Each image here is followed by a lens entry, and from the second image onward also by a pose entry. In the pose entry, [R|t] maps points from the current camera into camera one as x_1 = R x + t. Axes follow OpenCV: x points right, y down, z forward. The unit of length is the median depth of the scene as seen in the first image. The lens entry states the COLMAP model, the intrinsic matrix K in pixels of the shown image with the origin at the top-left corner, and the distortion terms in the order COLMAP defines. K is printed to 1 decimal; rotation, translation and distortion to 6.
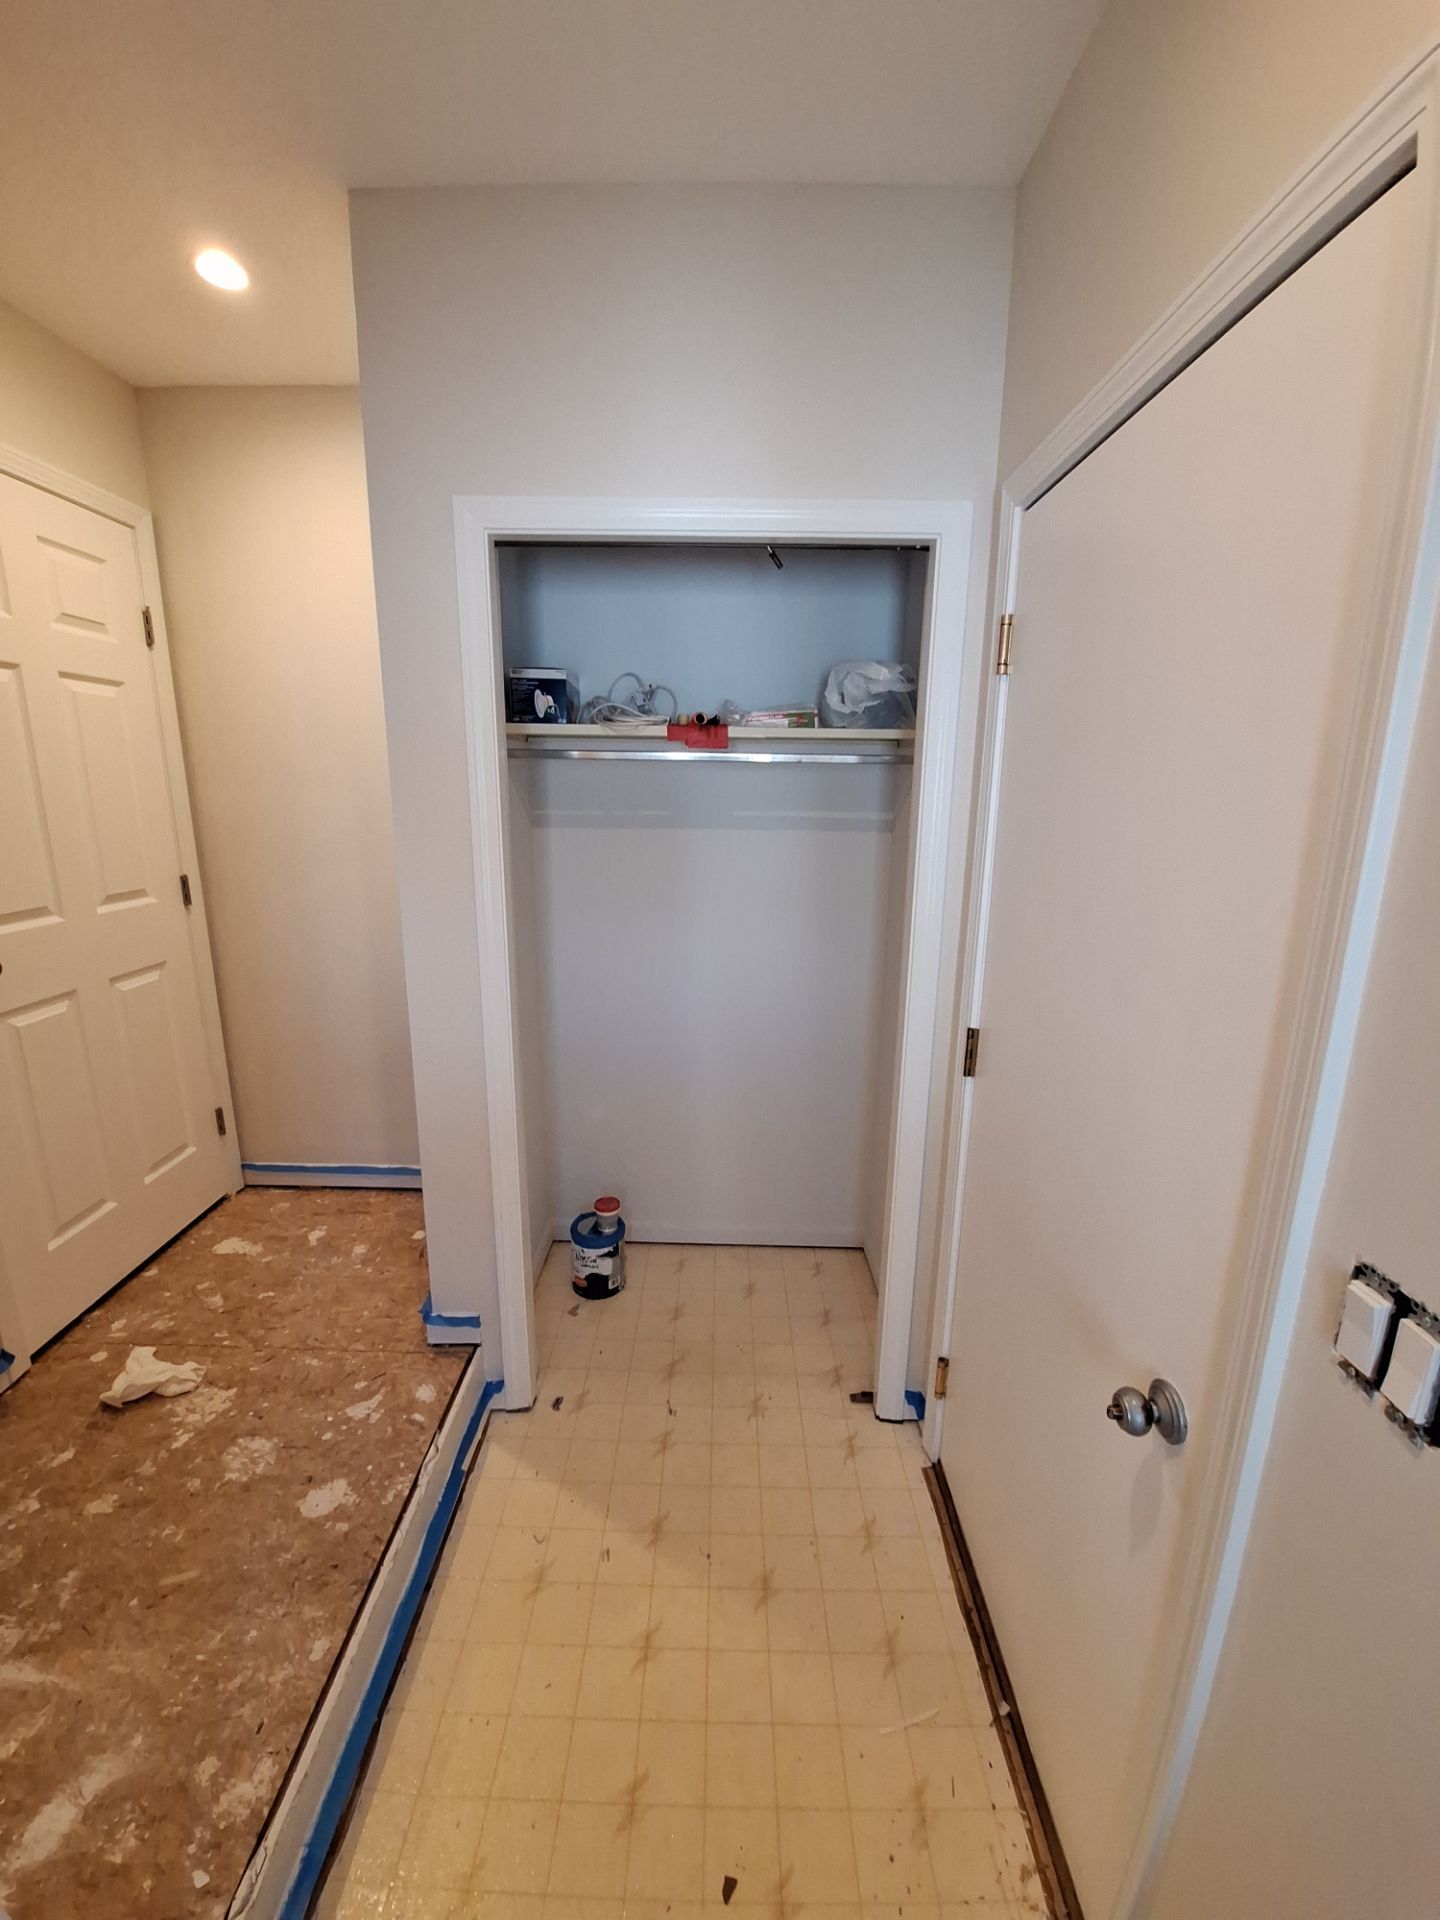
lens RADIAL K [[750.8, 0, 718.8], [0, 750.8, 949.7], [0, 0, 1]] dist [0.002097, -0.012201]
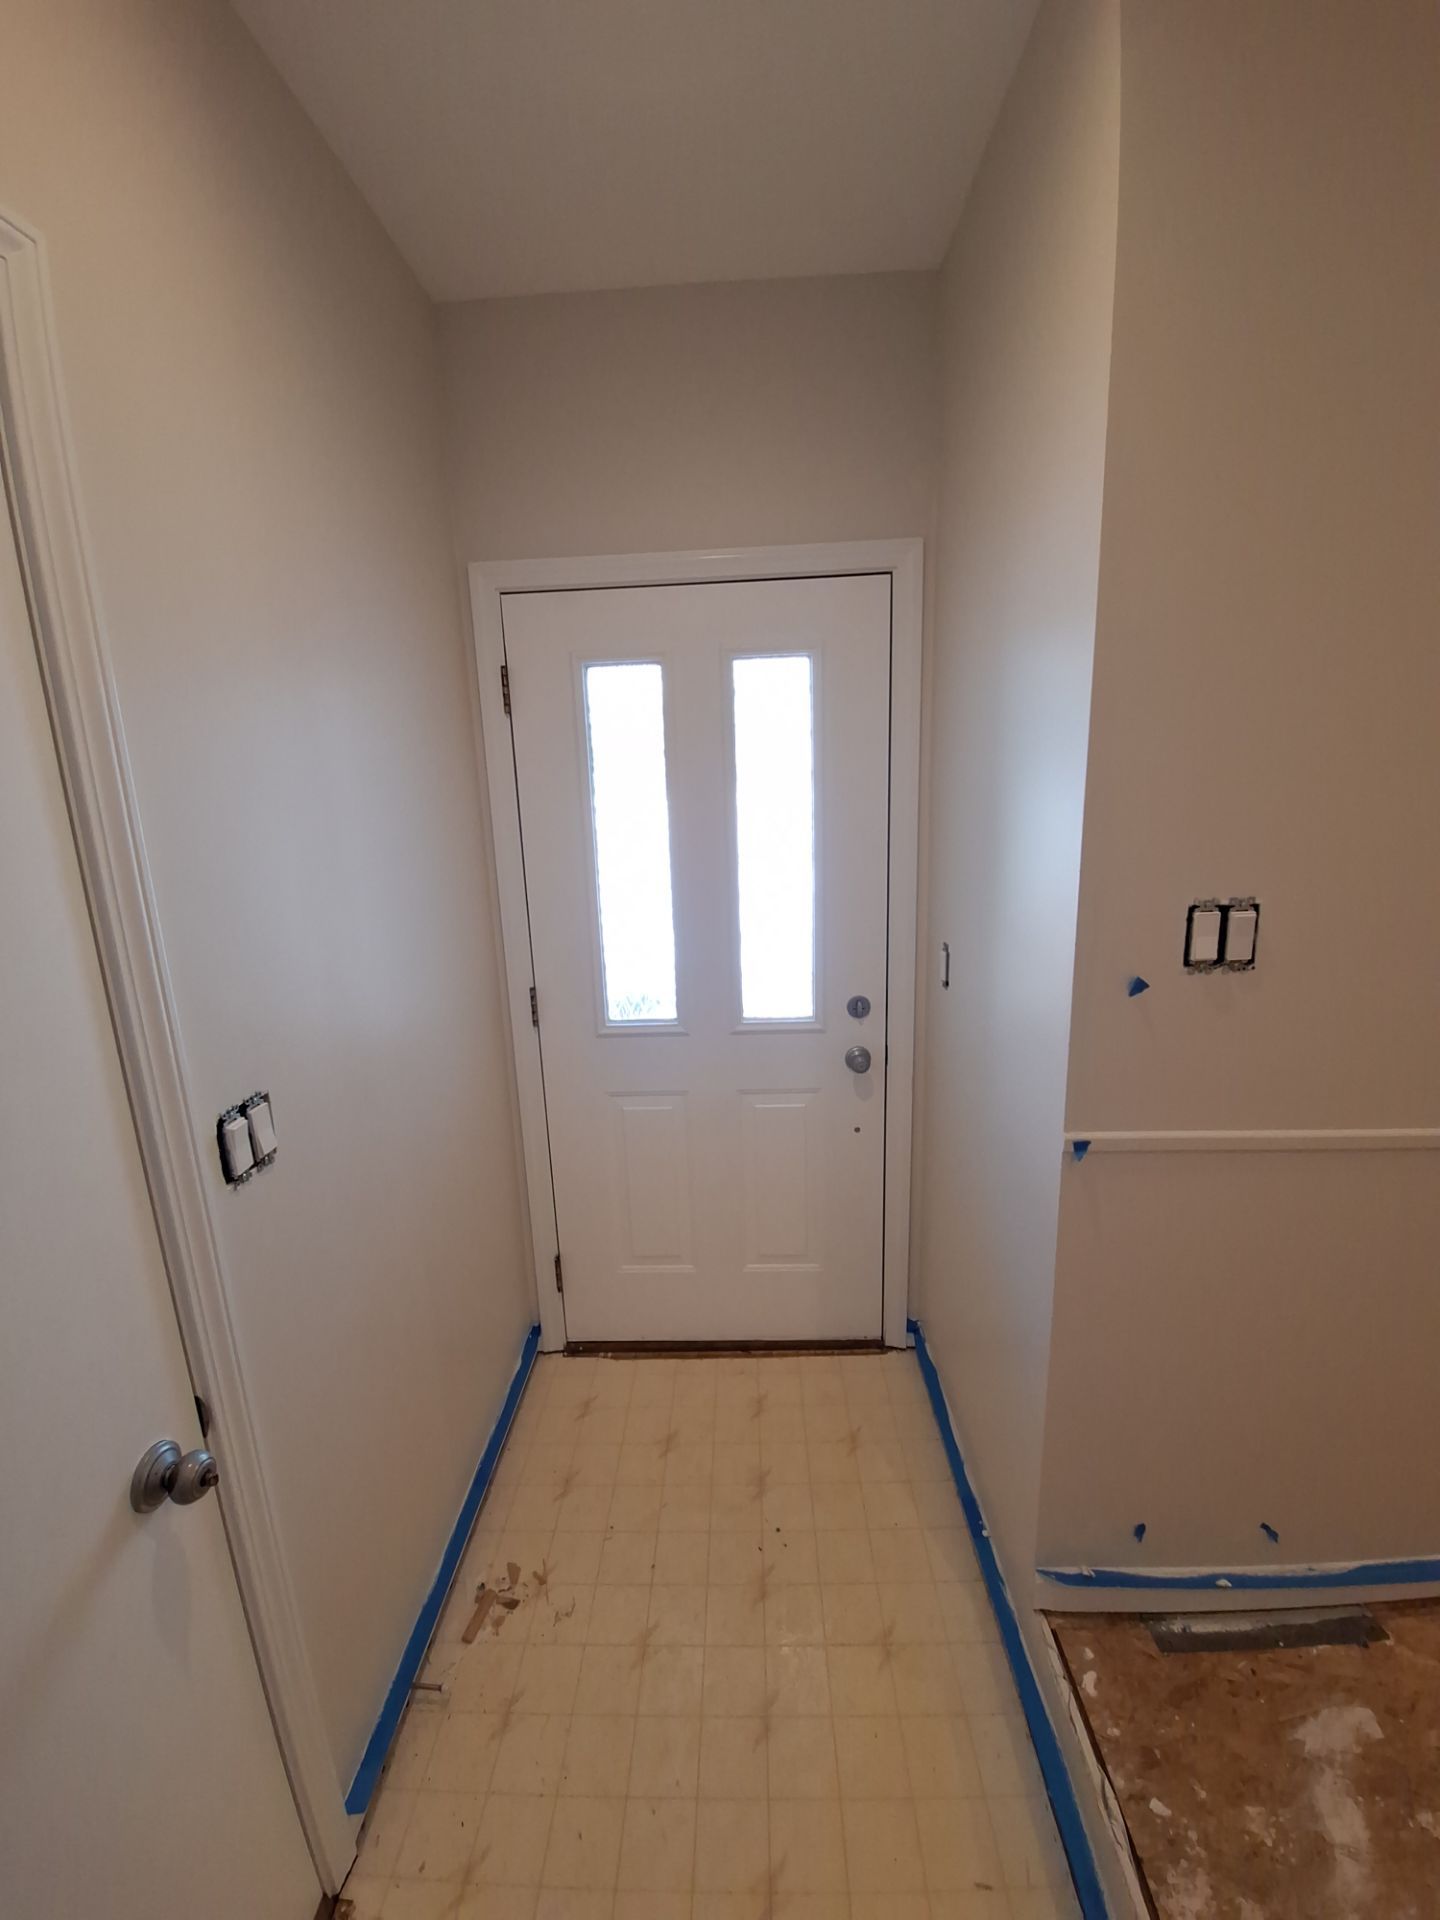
lens RADIAL K [[750.8, 0, 718.8], [0, 750.8, 949.7], [0, 0, 1]] dist [0.002097, -0.012201]
pose [[-0.999308, 0.017724, 0.032699, -0.129549], [0.029707, 0.909359, 0.414951, -0.301328], [-0.022380, 0.415636, -0.909256, 1.401727]]
